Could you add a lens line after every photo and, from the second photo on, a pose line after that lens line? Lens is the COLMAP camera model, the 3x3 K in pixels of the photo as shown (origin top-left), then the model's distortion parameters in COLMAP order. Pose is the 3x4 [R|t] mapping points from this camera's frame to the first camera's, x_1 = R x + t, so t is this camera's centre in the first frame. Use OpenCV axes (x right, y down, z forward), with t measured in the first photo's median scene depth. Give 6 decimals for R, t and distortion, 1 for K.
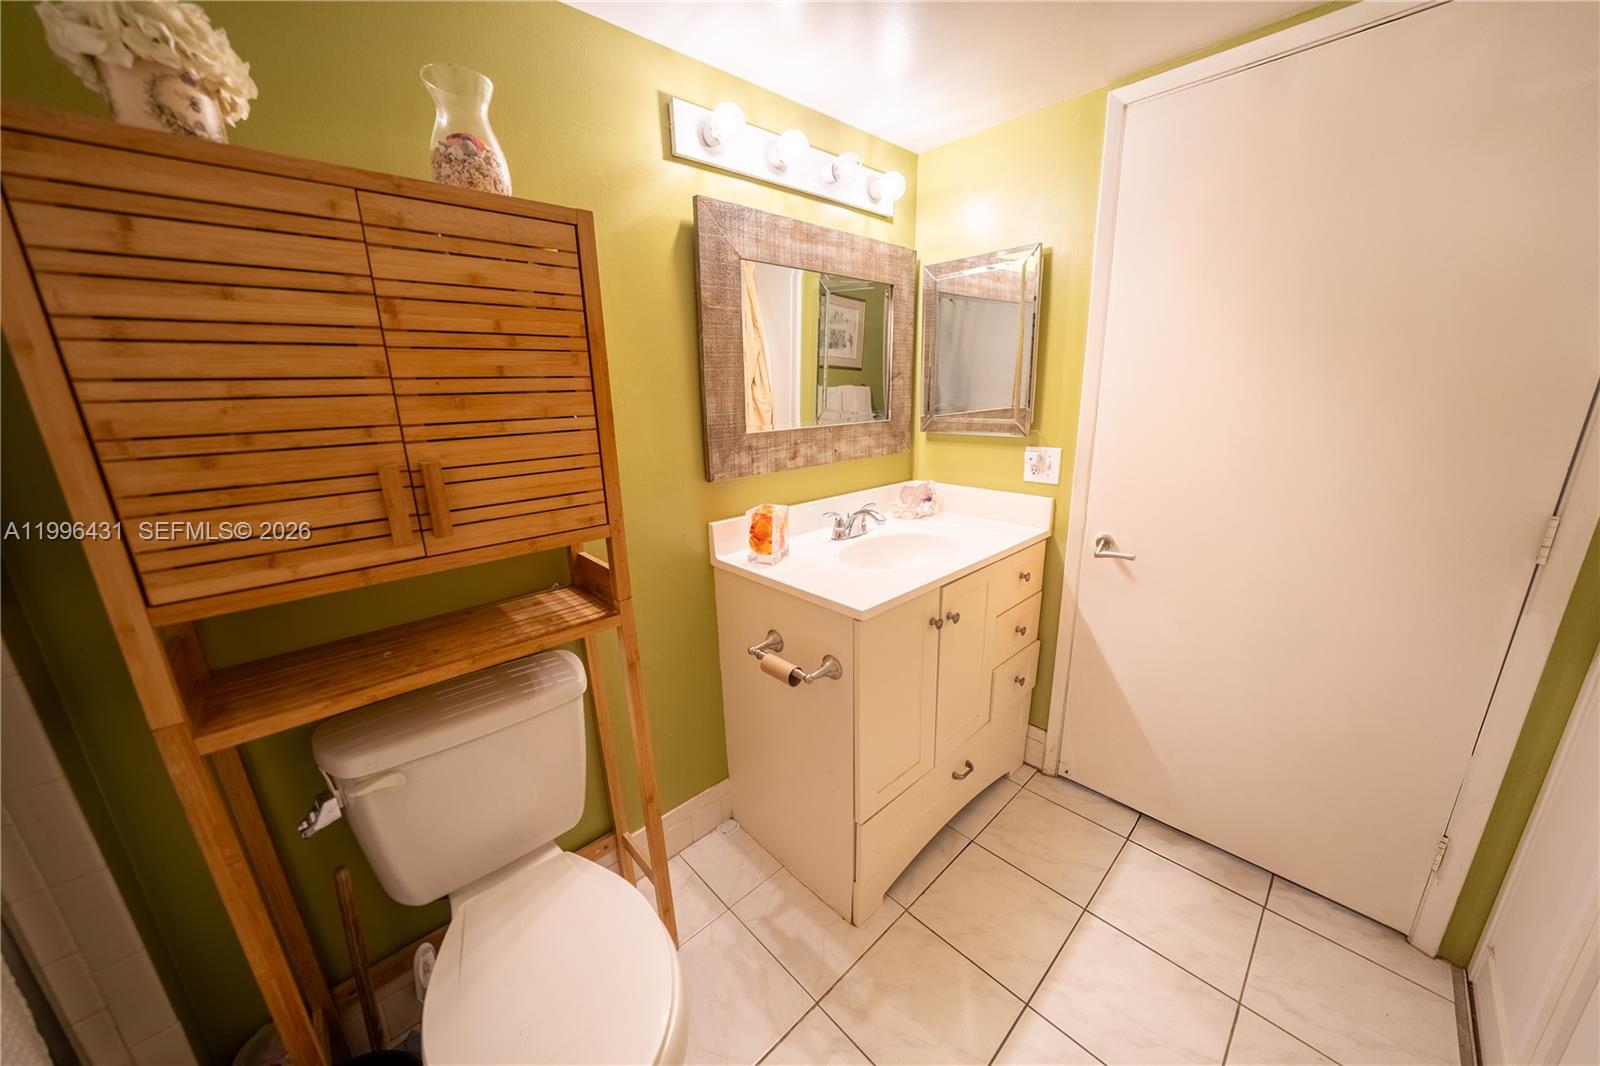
lens RADIAL K [[553.9, 0, 801.9], [0, 553.9, 537.7], [0, 0, 1]] dist [-0.031545, 0.007149]
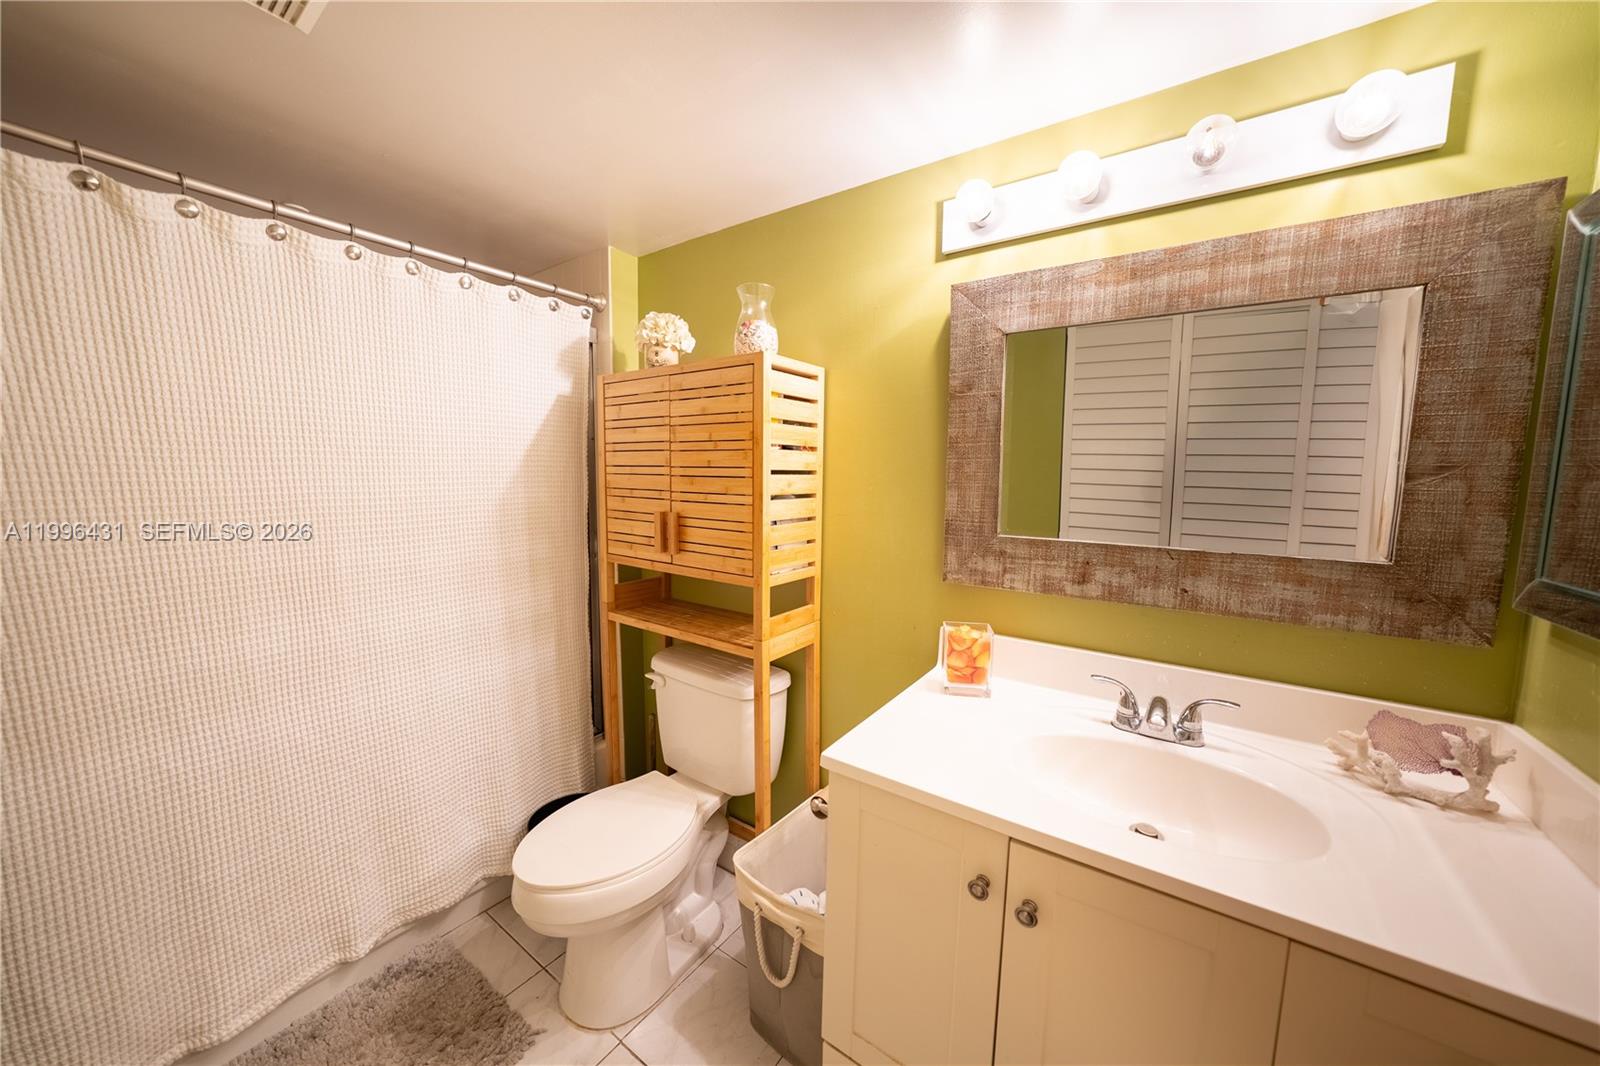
lens RADIAL K [[553.9, 0, 801.9], [0, 553.9, 537.7], [0, 0, 1]] dist [-0.031545, 0.007149]
pose [[0.203114, 0.137449, -0.969460, 0.942122], [-0.274175, 0.958475, 0.078448, -0.252271], [0.939985, 0.249868, 0.232365, 0.792493]]
